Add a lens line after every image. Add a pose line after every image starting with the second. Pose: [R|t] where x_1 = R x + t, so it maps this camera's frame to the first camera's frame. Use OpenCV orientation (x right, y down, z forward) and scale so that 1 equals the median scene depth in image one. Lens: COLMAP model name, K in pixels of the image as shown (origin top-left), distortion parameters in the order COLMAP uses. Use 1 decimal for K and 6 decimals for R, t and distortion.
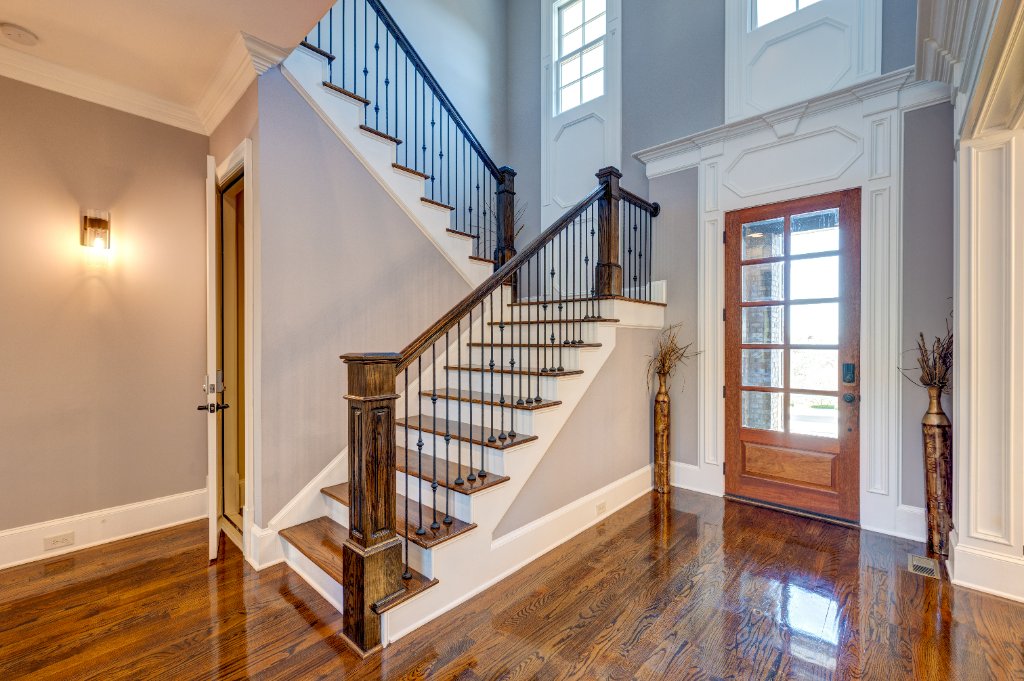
lens RADIAL K [[430.7, 0, 511.4], [0, 430.7, 339.8], [0, 0, 1]] dist [-0.000637, 0.000045]
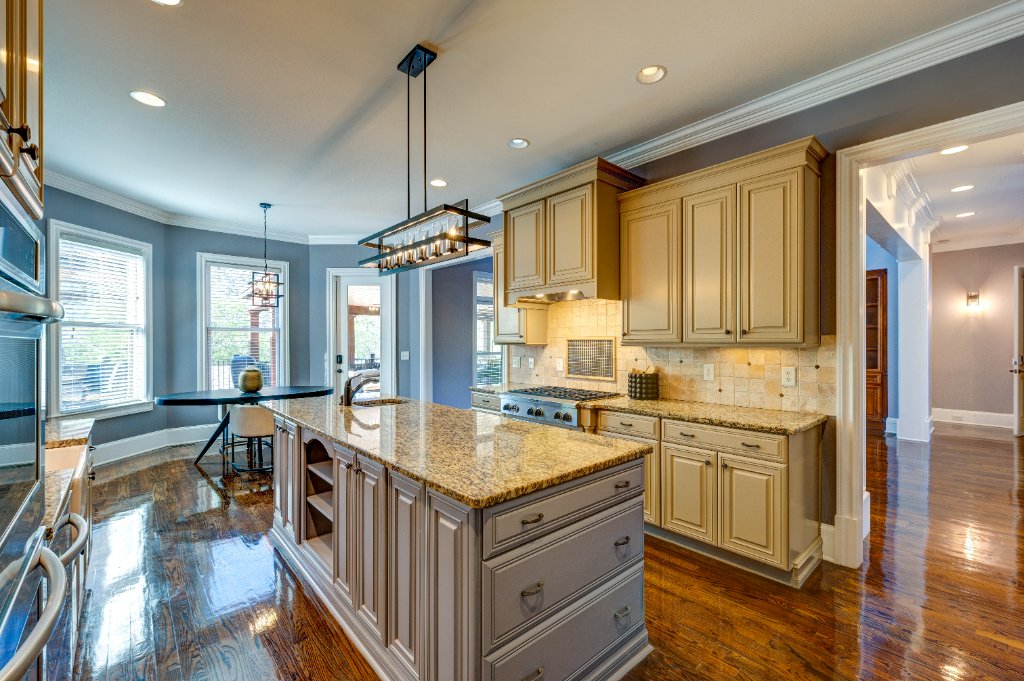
lens RADIAL K [[430.7, 0, 511.4], [0, 430.7, 342.0], [0, 0, 1]] dist [-0.000637, 0.000045]
pose [[-0.099407, 0.002782, -0.995043, 1.818032], [-0.004666, 0.999984, 0.003262, -0.001514], [0.995036, 0.004967, -0.099393, -1.442649]]
